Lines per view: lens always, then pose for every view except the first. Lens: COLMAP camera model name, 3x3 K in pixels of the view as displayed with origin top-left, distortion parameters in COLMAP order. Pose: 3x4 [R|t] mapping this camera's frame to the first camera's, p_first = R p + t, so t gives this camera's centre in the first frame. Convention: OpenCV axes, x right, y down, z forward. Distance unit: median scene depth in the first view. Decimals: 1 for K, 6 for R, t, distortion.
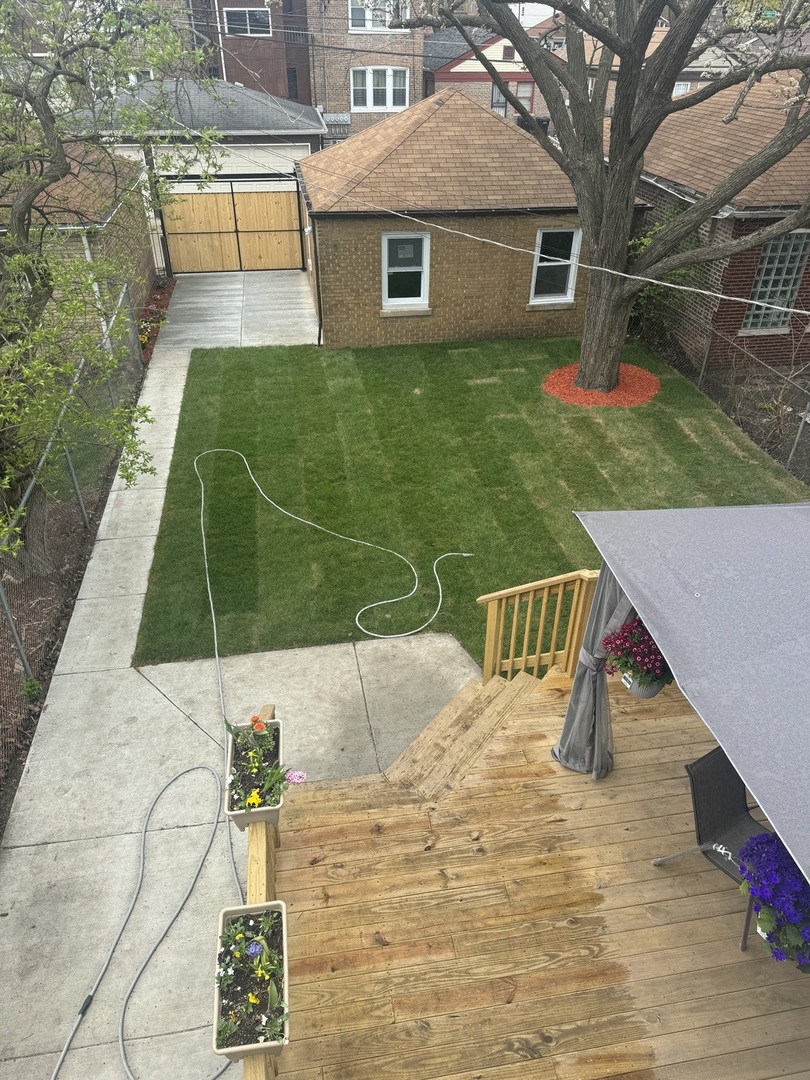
lens RADIAL K [[768.5, 0, 406.0], [0, 768.5, 539.5], [0, 0, 1]] dist [0.018359, -0.008150]
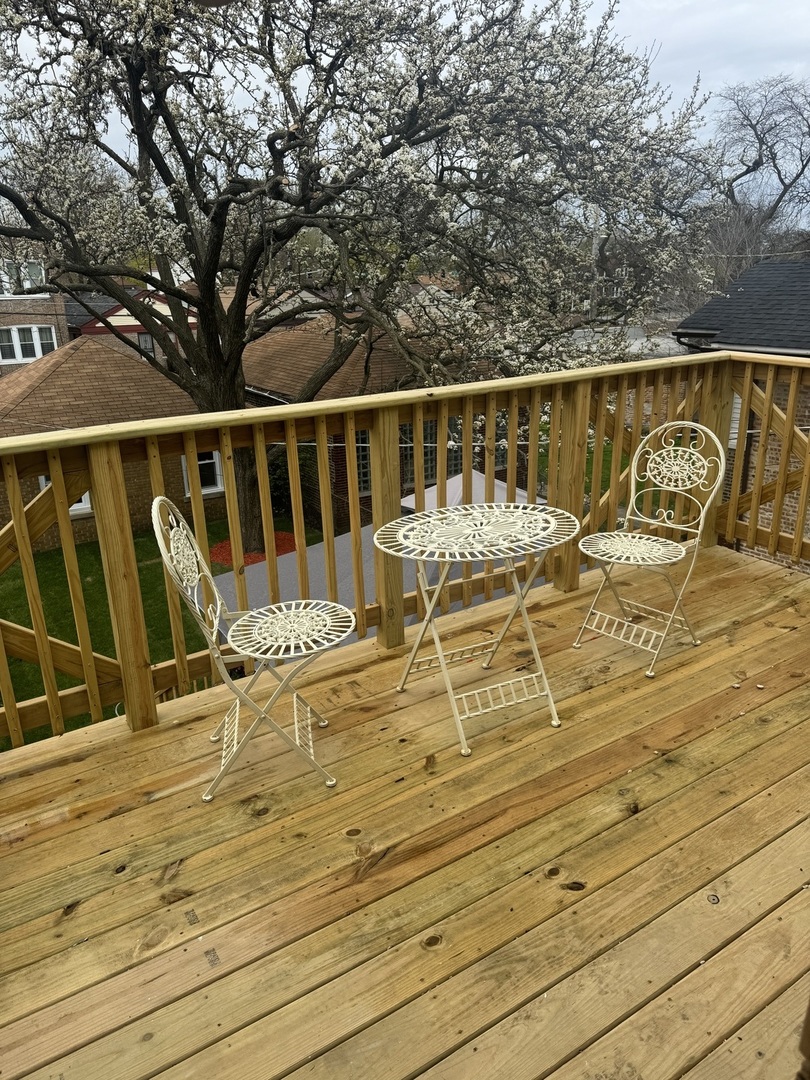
lens RADIAL K [[768.5, 0, 405.9], [0, 768.5, 538.8], [0, 0, 1]] dist [0.018359, -0.008150]
pose [[0.918338, -0.152985, 0.365036, 0.033333], [0.244690, 0.944359, -0.219801, 0.091247], [-0.311099, 0.291172, 0.904675, -0.137259]]
